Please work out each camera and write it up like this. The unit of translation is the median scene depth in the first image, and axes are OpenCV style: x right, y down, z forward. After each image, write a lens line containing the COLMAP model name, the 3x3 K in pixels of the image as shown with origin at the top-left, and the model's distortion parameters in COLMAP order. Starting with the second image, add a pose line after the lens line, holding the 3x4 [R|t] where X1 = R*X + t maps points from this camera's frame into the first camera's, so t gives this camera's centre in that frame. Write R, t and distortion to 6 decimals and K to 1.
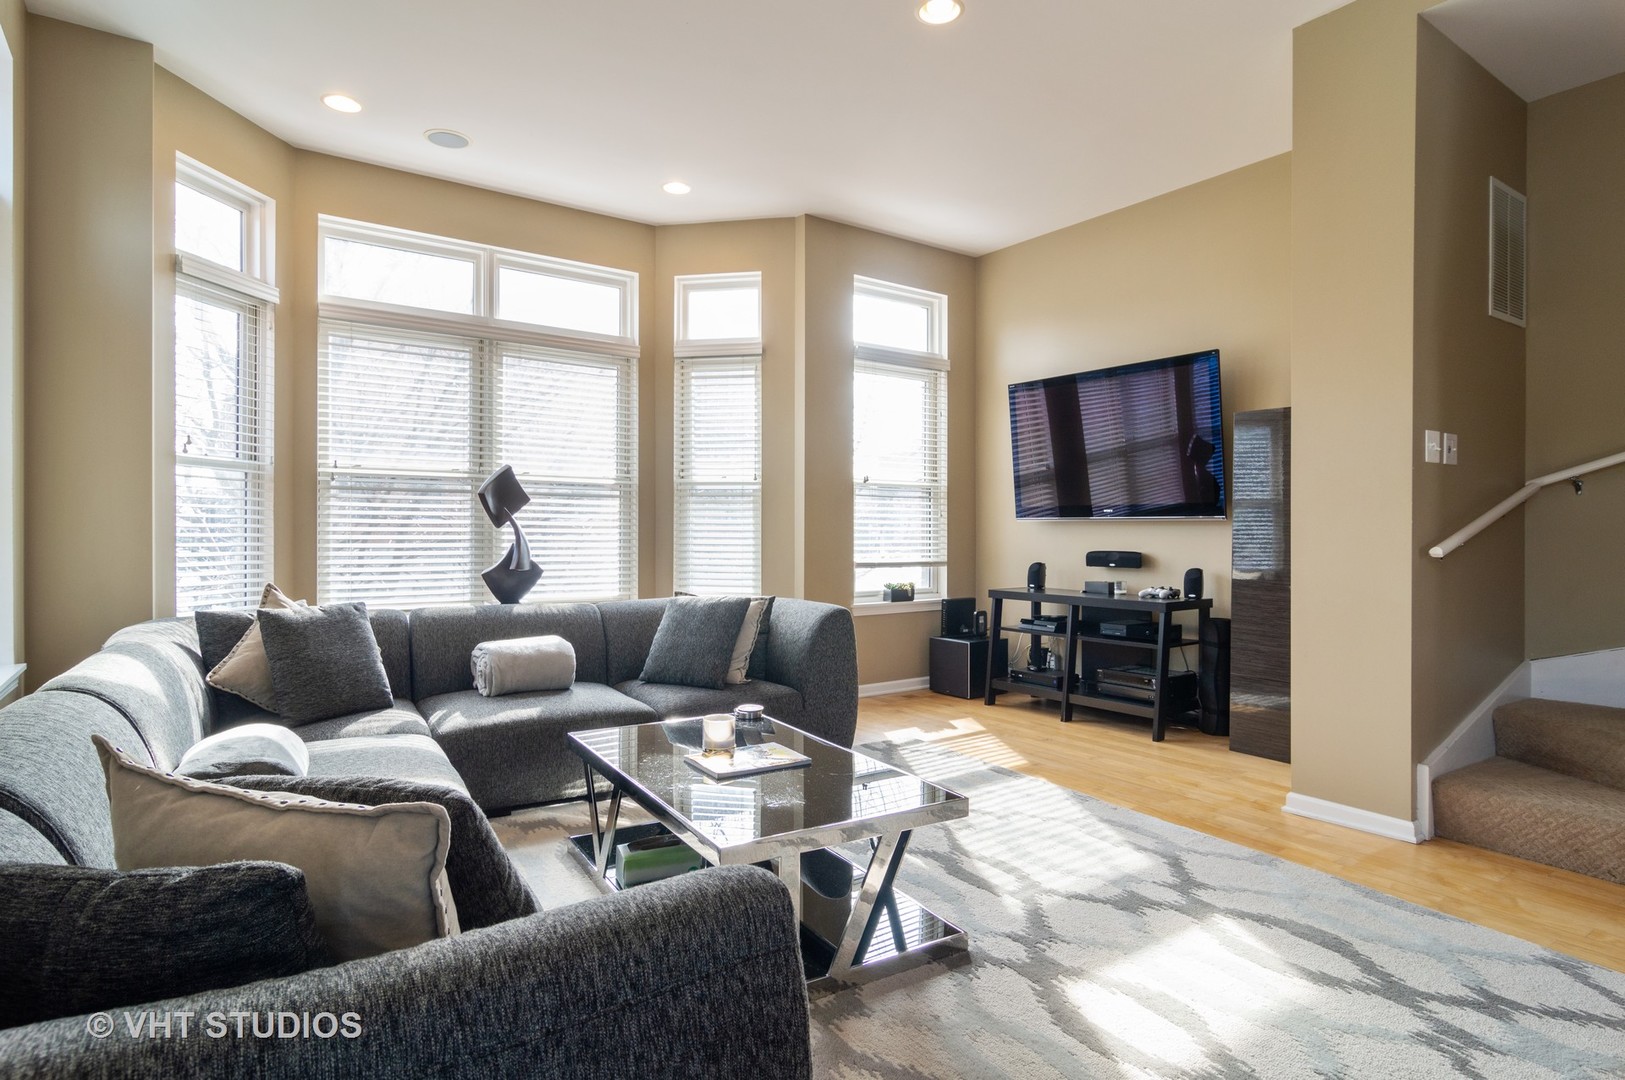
lens RADIAL K [[875.6, 0, 804.2], [0, 875.6, 535.6], [0, 0, 1]] dist [-0.003947, -0.001691]
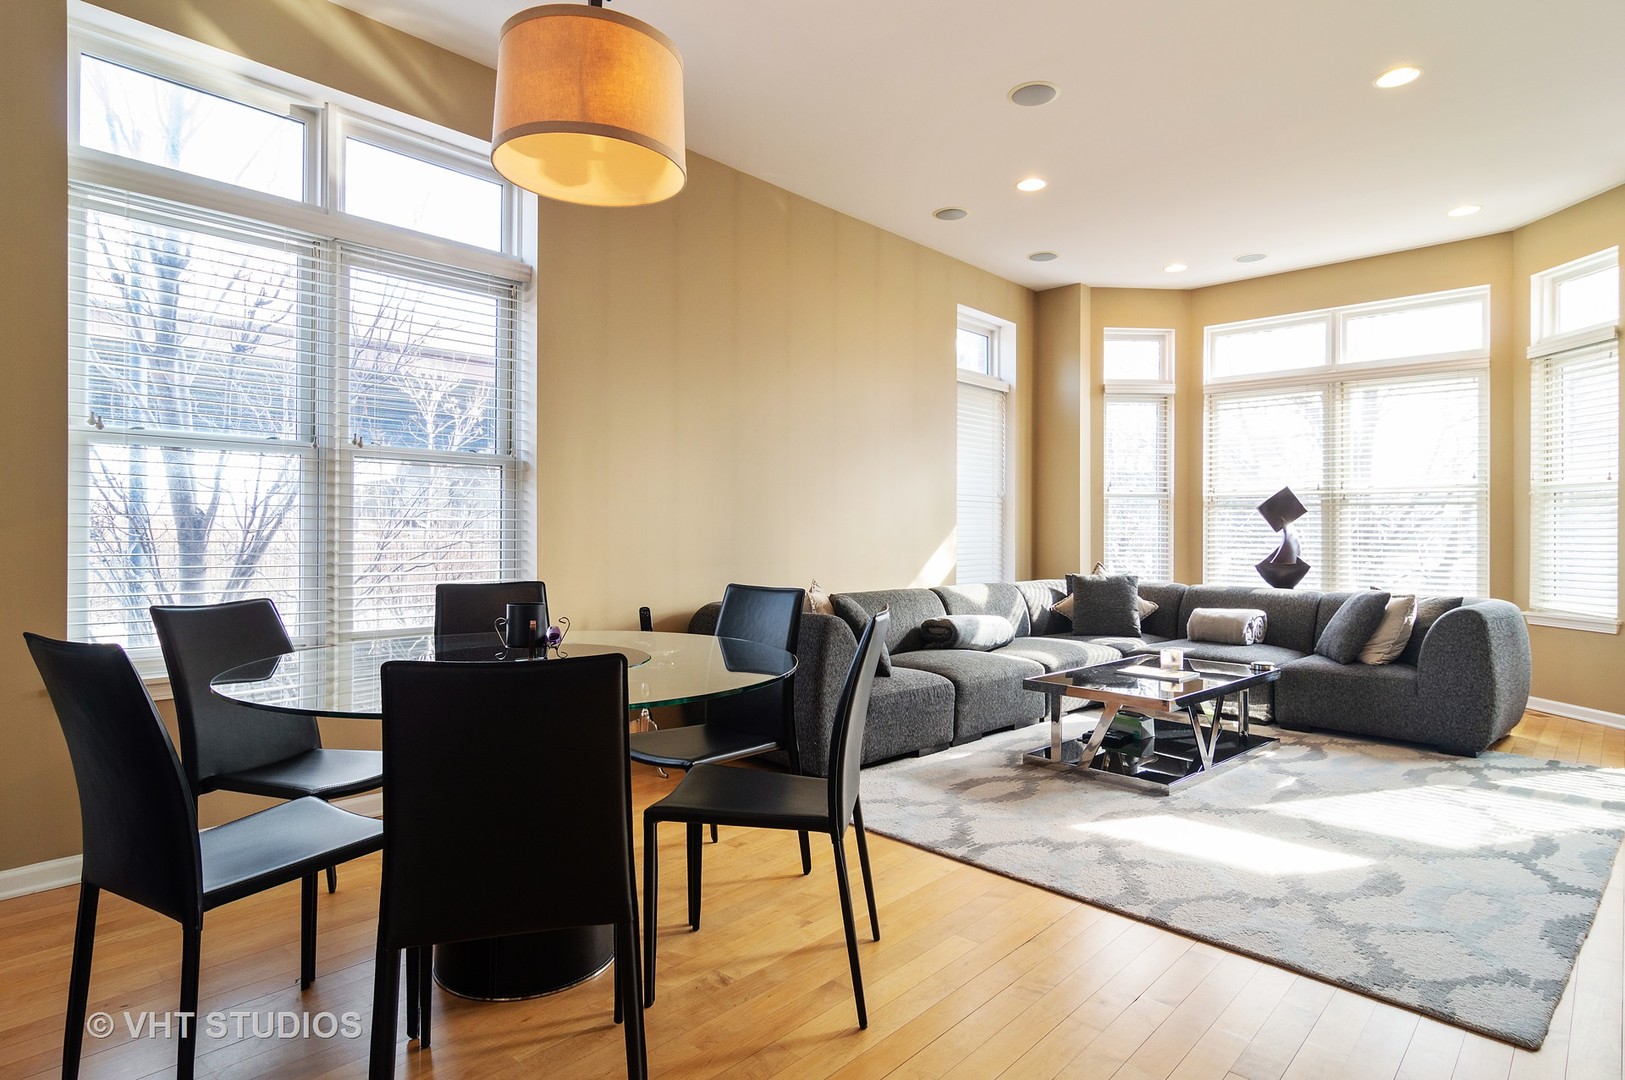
lens RADIAL K [[875.6, 0, 804.2], [0, 875.6, 535.6], [0, 0, 1]] dist [-0.003947, -0.001691]
pose [[0.199842, 0.001694, -0.979827, 0.835373], [-0.007816, 0.999969, 0.000135, 0.001097], [0.979797, 0.007632, 0.199849, 0.012805]]
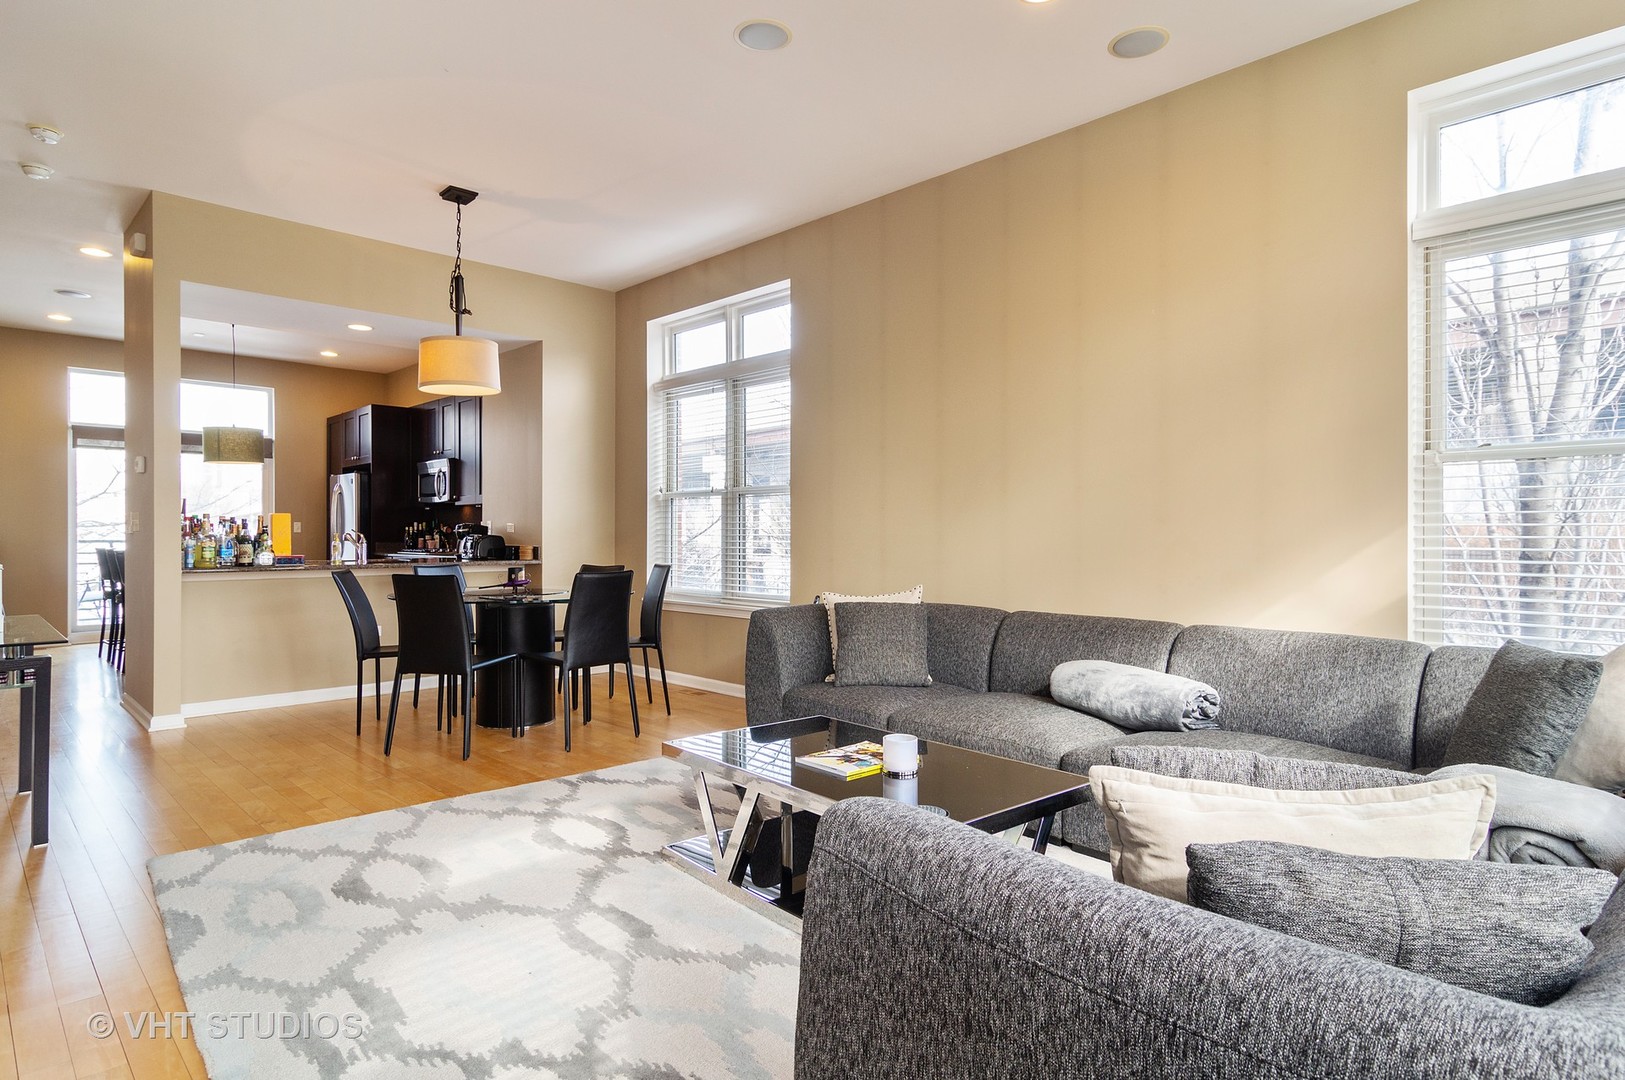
lens RADIAL K [[875.6, 0, 804.2], [0, 875.6, 535.6], [0, 0, 1]] dist [-0.003947, -0.001691]
pose [[-0.986297, -0.007473, -0.164812, 0.101472], [-0.008703, 0.999939, 0.006743, -0.011351], [0.164751, 0.008085, -0.986302, 1.199374]]
